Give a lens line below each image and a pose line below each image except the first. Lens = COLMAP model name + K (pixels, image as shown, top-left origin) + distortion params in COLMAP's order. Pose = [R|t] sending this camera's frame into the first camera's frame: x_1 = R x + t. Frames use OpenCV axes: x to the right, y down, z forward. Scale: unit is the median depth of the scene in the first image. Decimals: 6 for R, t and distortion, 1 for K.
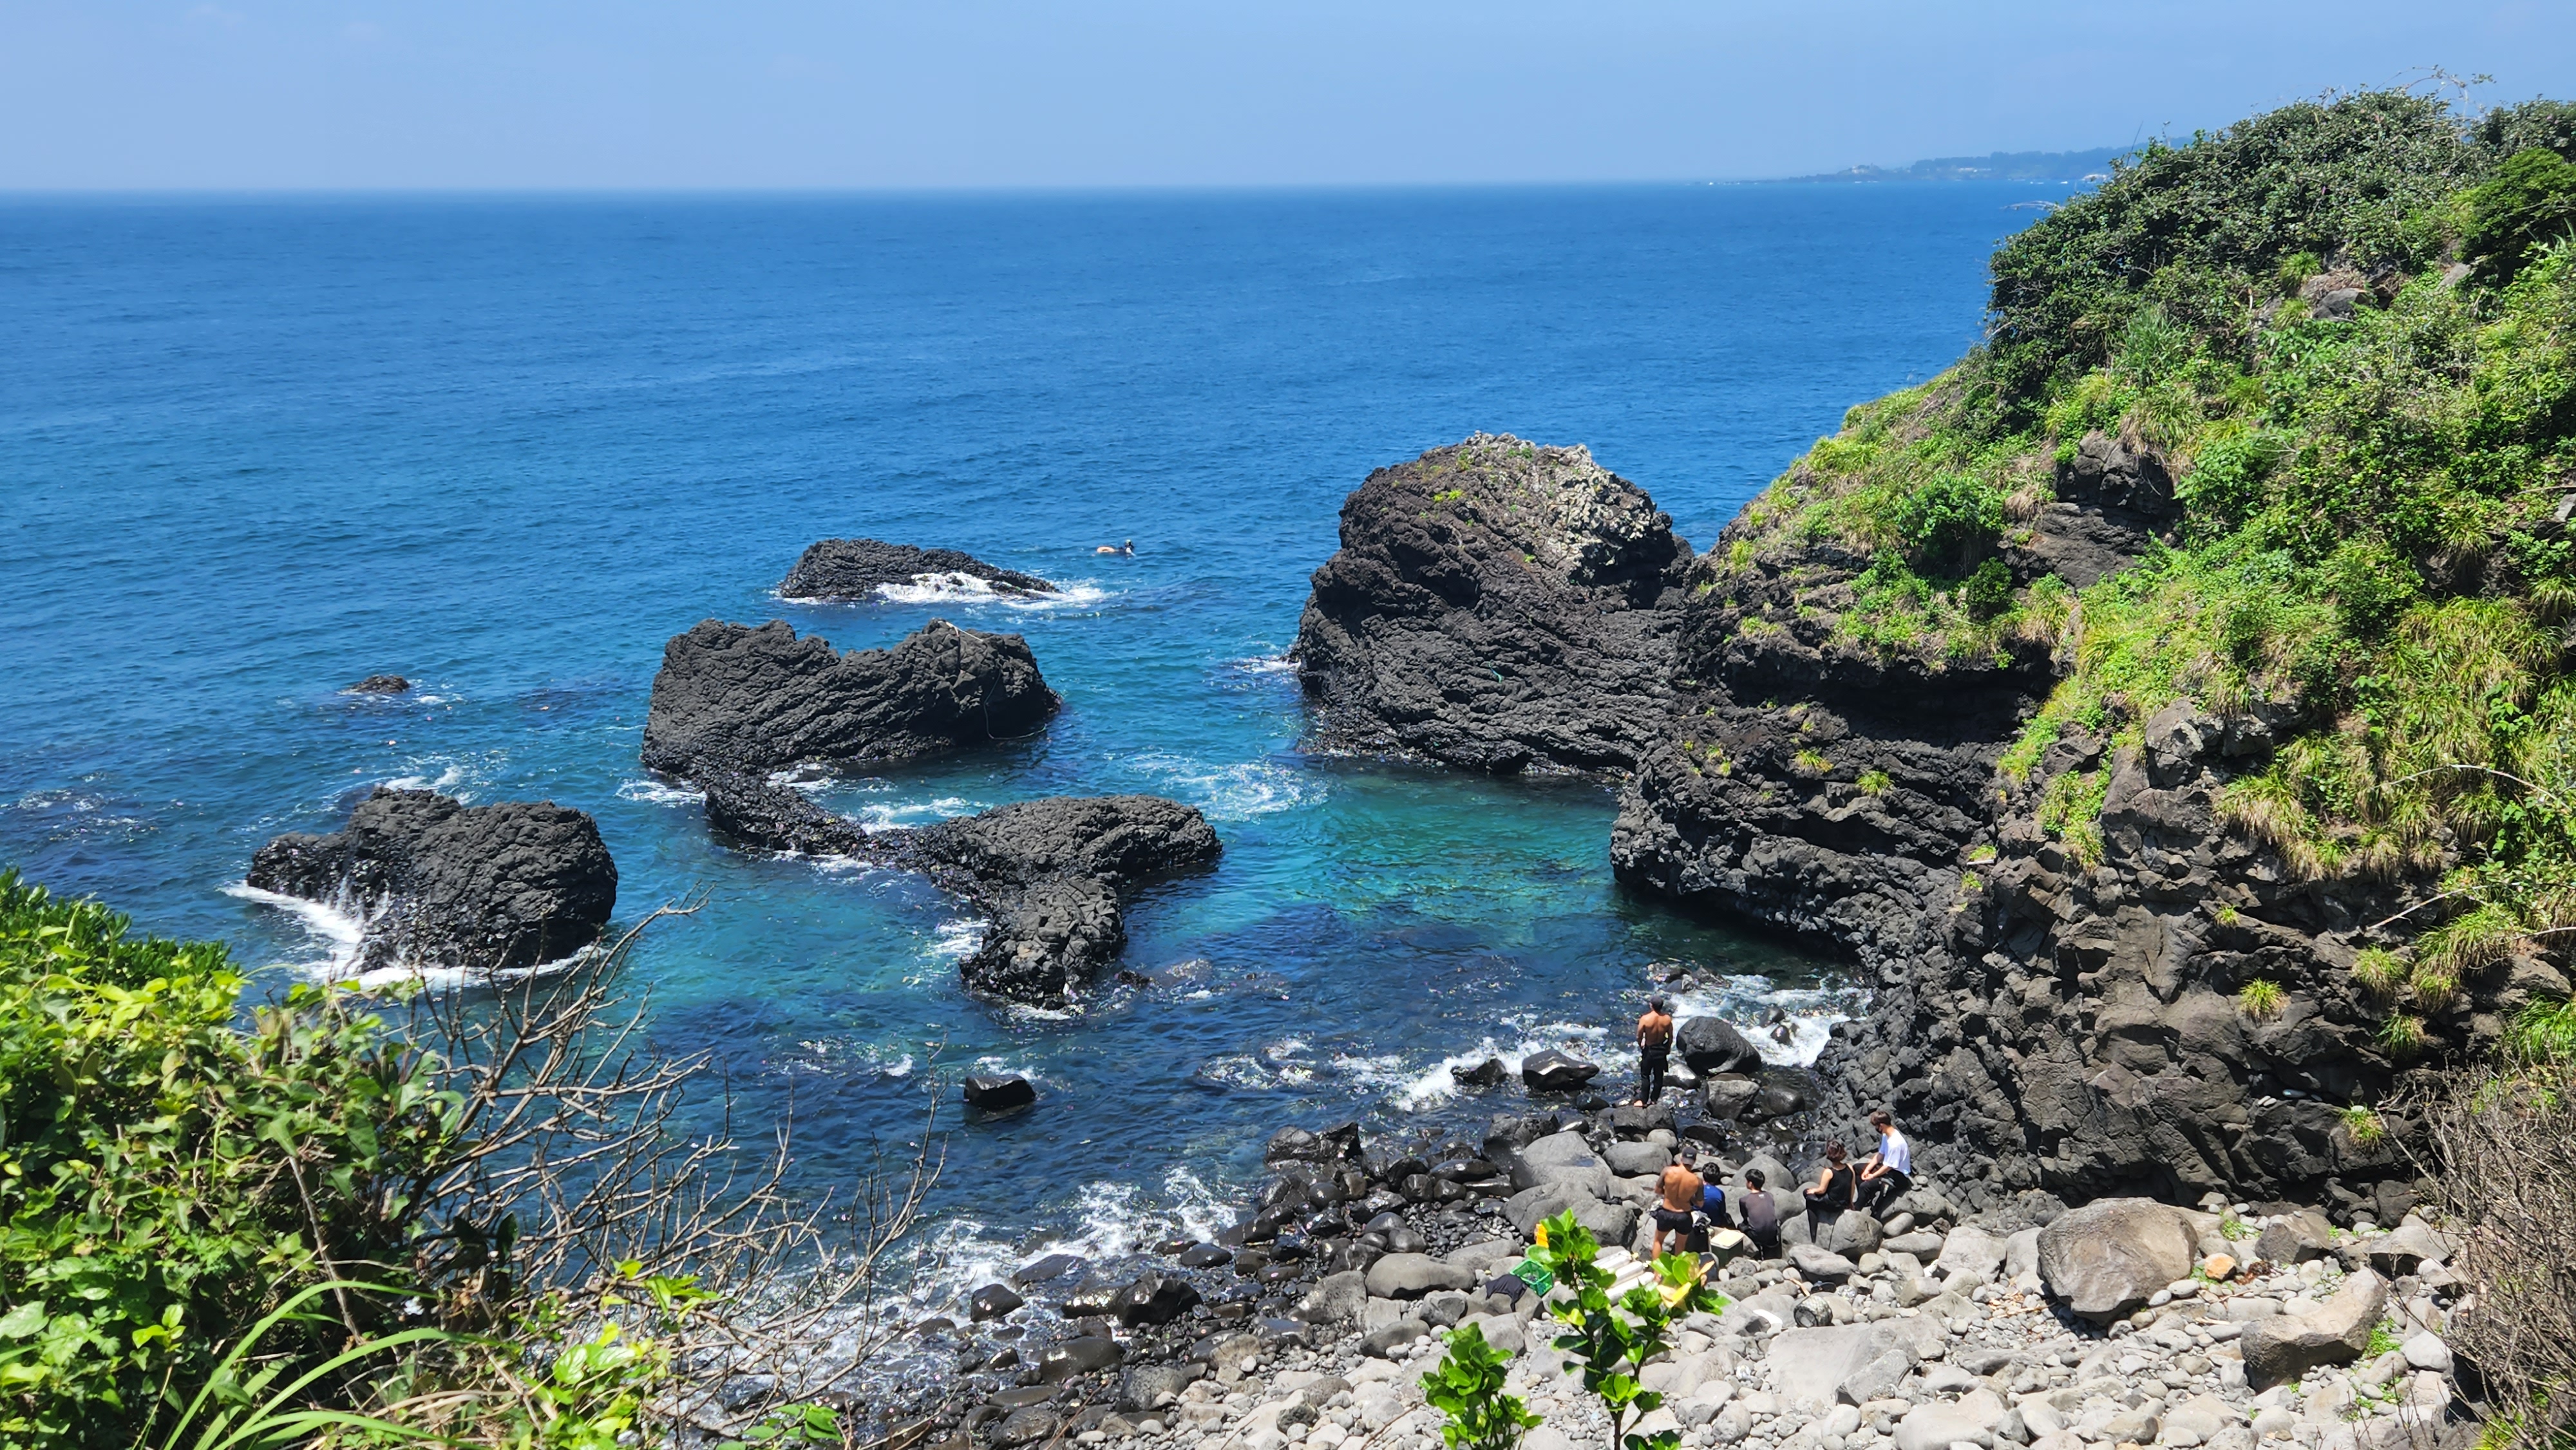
lens RADIAL K [[1446.1, 0, 1294.8], [0, 1446.1, 726.1], [0, 0, 1]] dist [0.046023, -0.002956]
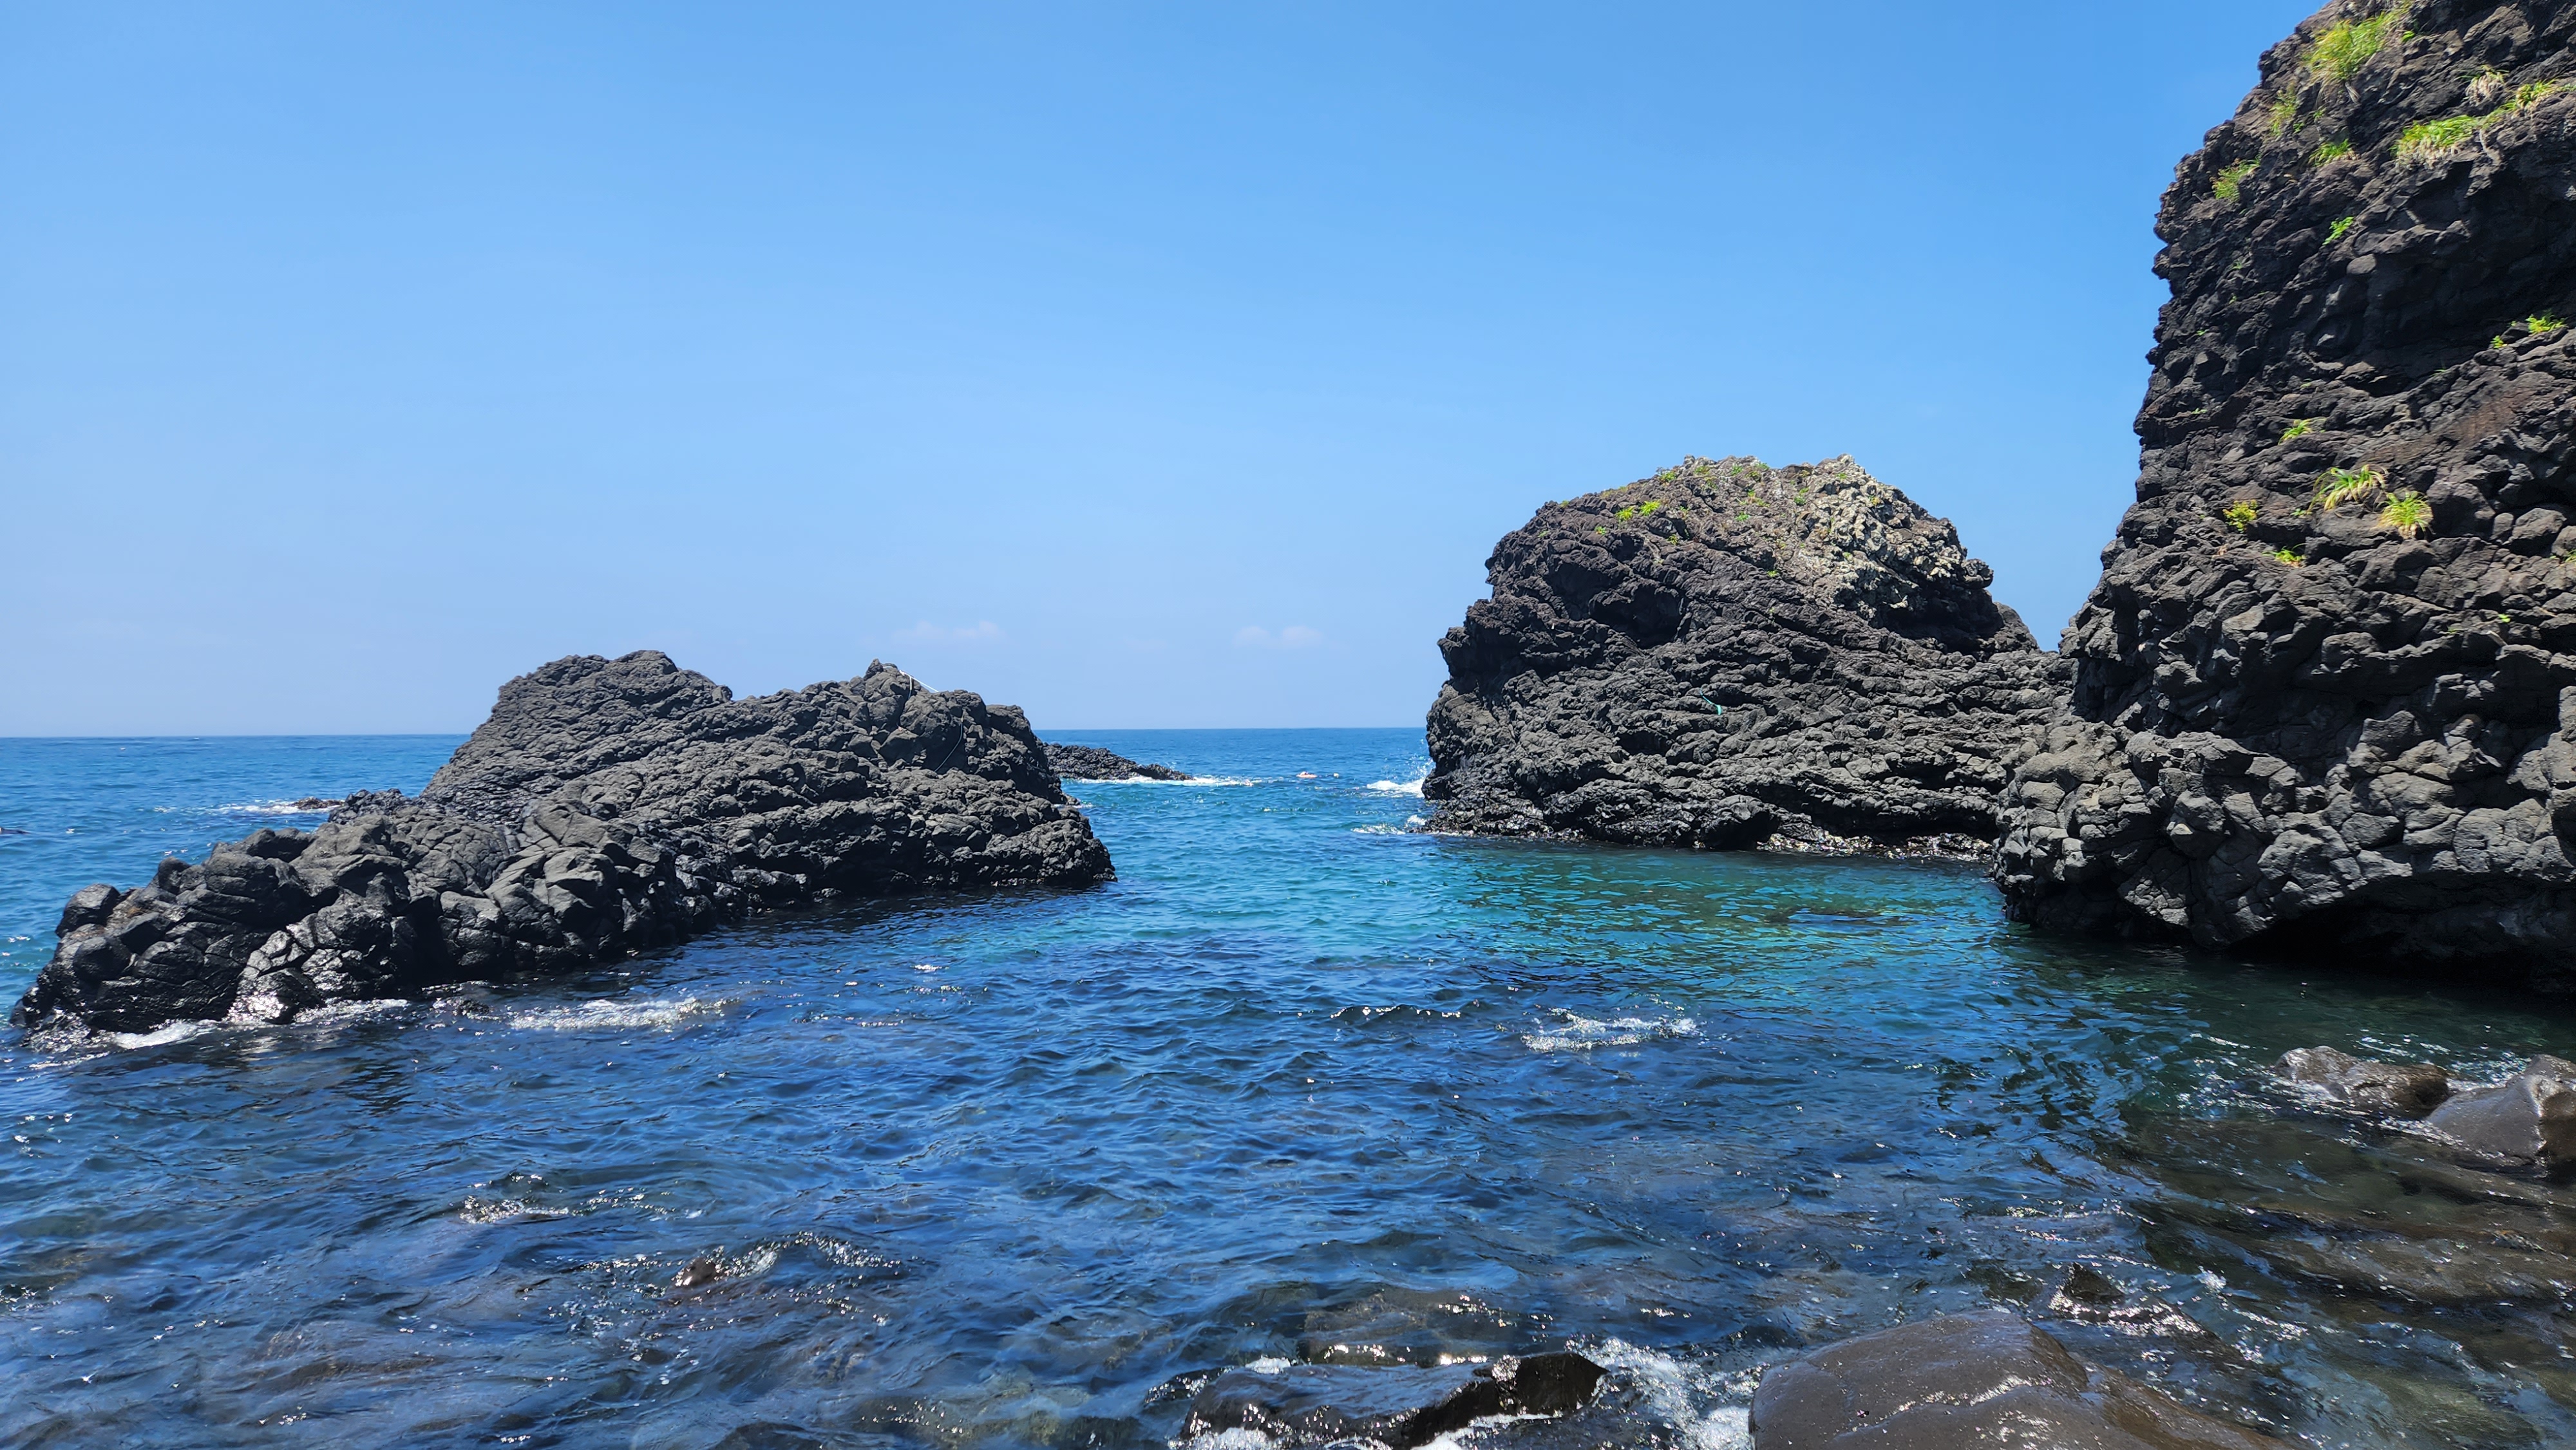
lens RADIAL K [[1446.1, 0, 1277.7], [0, 1446.1, 725.0], [0, 0, 1]] dist [0.046023, -0.002956]
pose [[0.985592, 0.007168, -0.168986, 0.065350], [-0.040923, 0.979522, -0.197134, 0.095457], [0.164113, 0.201209, 0.965703, 0.406583]]
